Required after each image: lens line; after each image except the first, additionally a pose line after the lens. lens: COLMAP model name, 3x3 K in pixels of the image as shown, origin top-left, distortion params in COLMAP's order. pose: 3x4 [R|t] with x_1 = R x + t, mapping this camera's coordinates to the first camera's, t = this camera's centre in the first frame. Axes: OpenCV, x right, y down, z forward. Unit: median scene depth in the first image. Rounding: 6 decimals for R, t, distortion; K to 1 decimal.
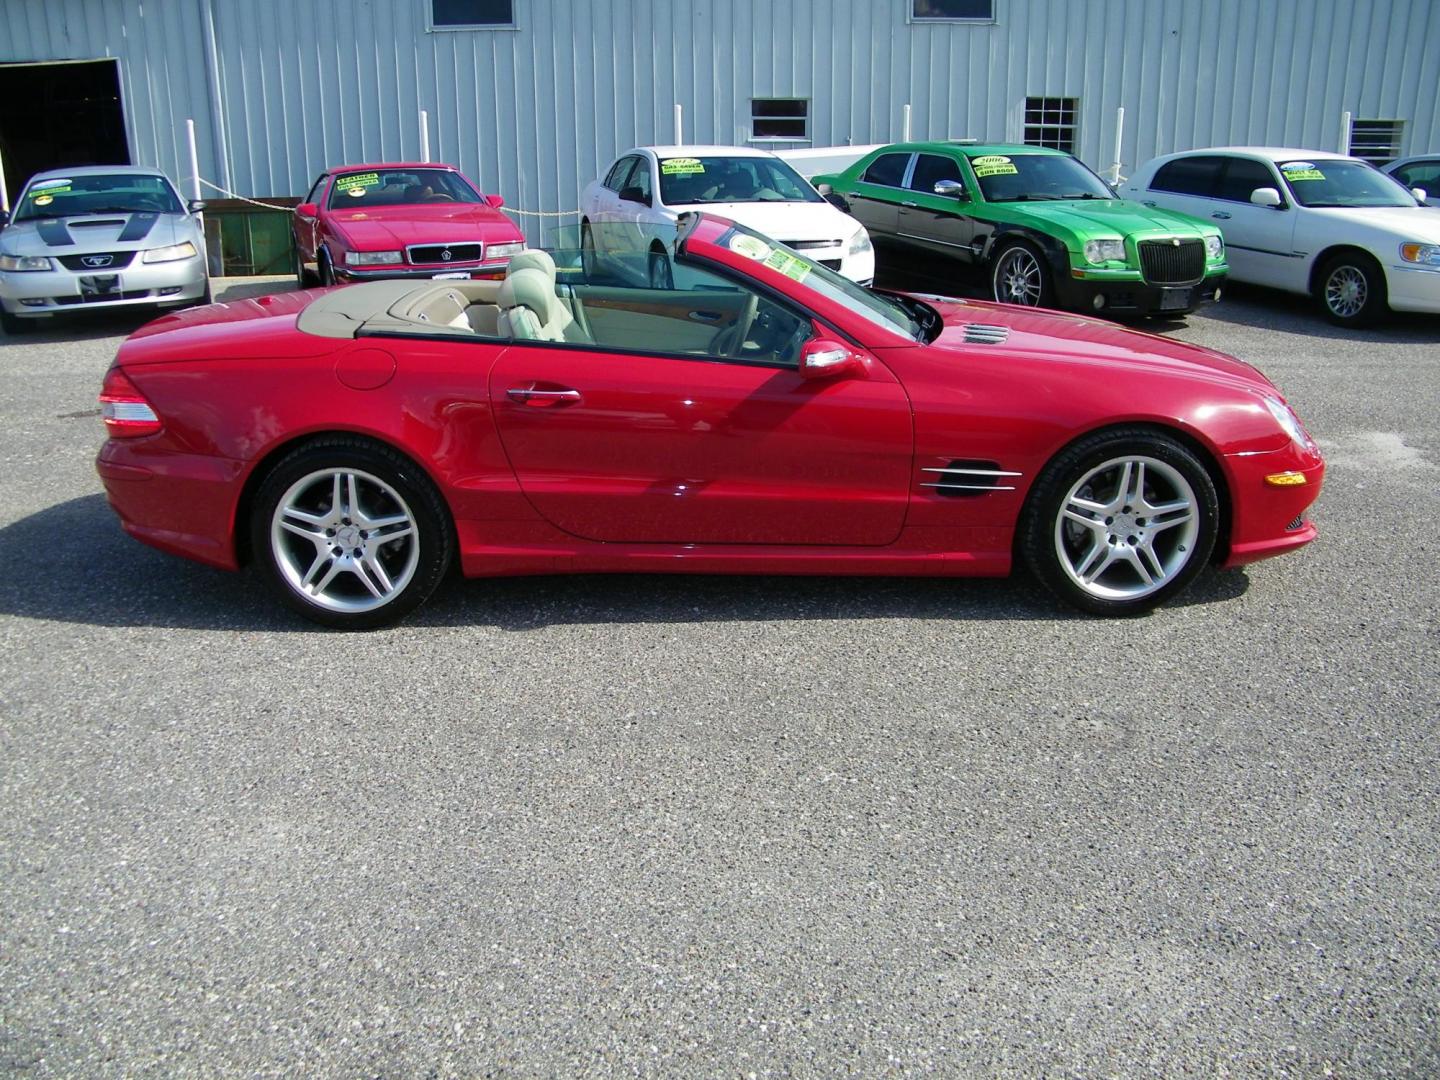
lens RADIAL K [[1228.9, 0, 708.0], [0, 1228.9, 505.9], [0, 0, 1]] dist [-0.192530, 0.175691]
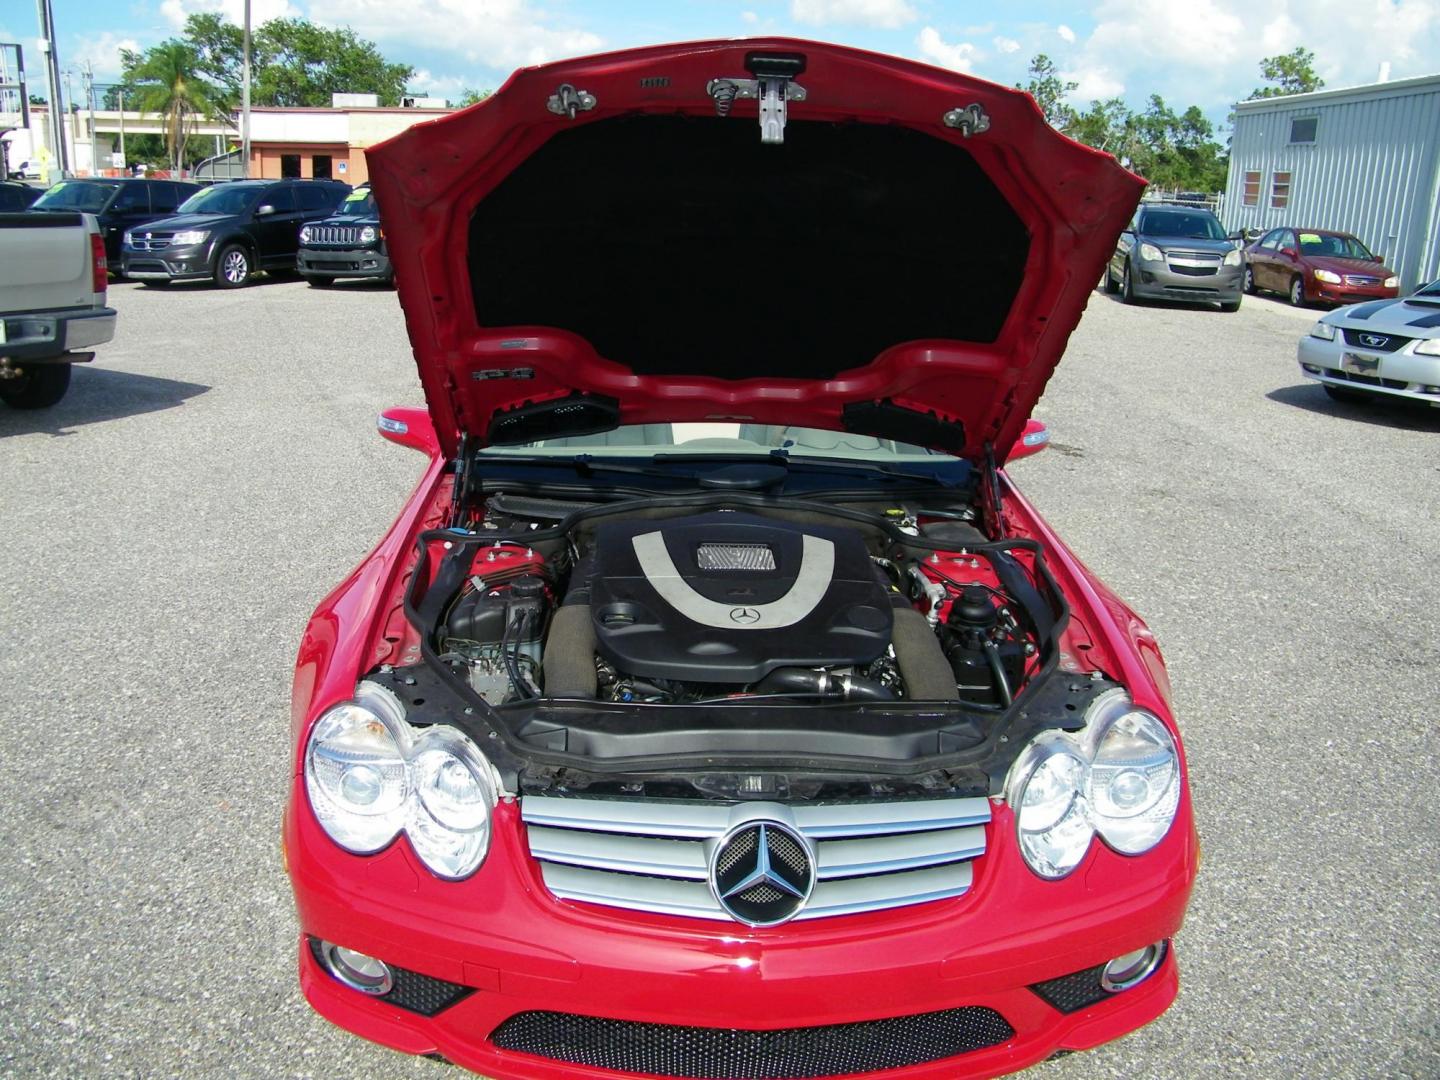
lens RADIAL K [[1228.9, 0, 706.0], [0, 1228.9, 503.5], [0, 0, 1]] dist [-0.192530, 0.175691]
pose [[0.022683, 0.268570, -0.962993, 0.396285], [-0.328330, 0.911815, 0.246563, -0.145588], [0.944291, 0.310587, 0.108862, 0.438480]]
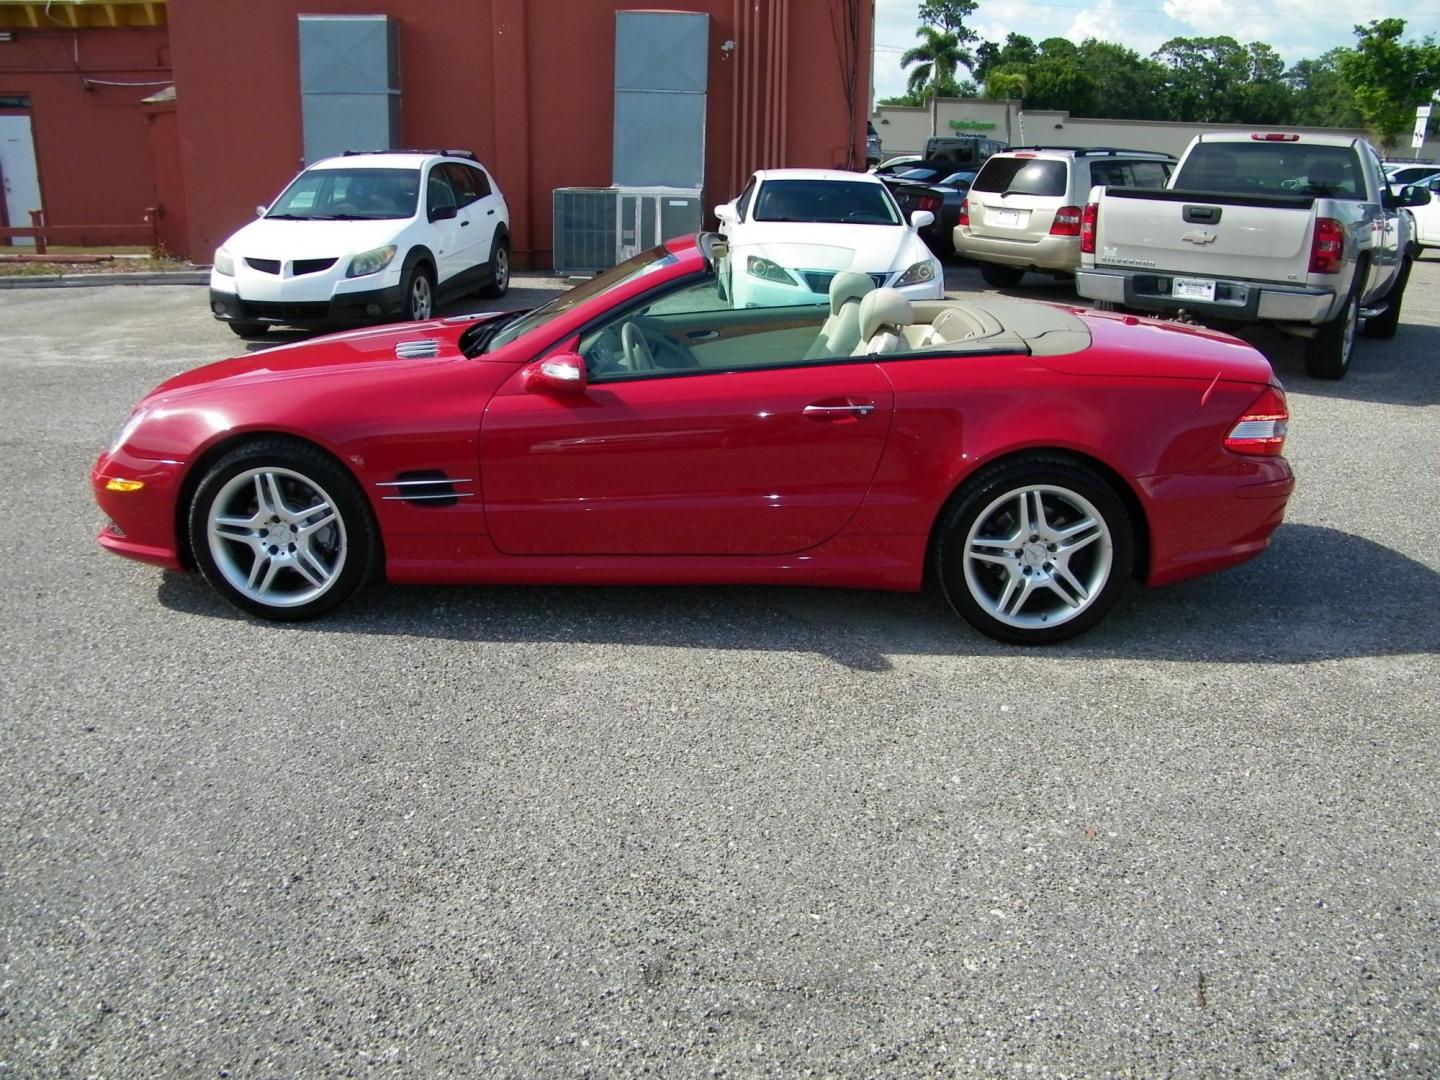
lens RADIAL K [[1228.9, 0, 716.9], [0, 1228.9, 523.1], [0, 0, 1]] dist [-0.192530, 0.175691]
pose [[-0.998073, -0.018488, 0.059230, -0.040474], [0.018697, 0.820597, 0.571201, -0.288706], [-0.059165, 0.571208, -0.818671, 0.914028]]
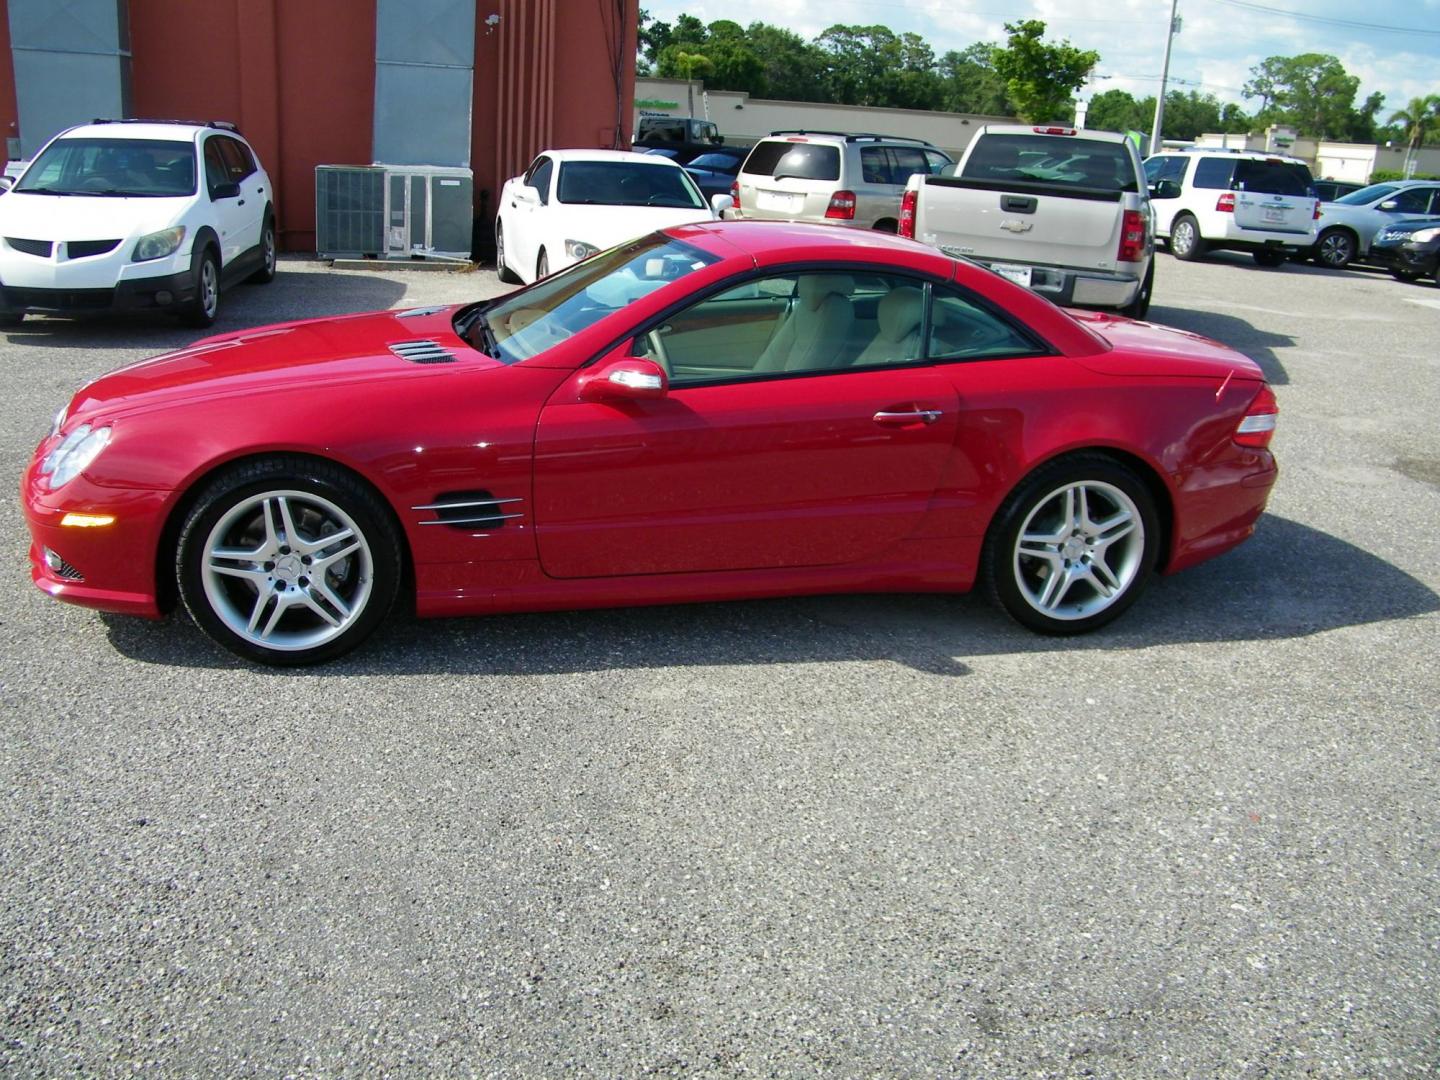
lens RADIAL K [[1228.9, 0, 707.7], [0, 1228.9, 507.2], [0, 0, 1]] dist [-0.192530, 0.175691]
pose [[-0.980011, 0.022705, -0.197642, 0.084467], [-0.095215, 0.818761, 0.566184, -0.281297], [0.174677, 0.573685, -0.800233, 0.884004]]
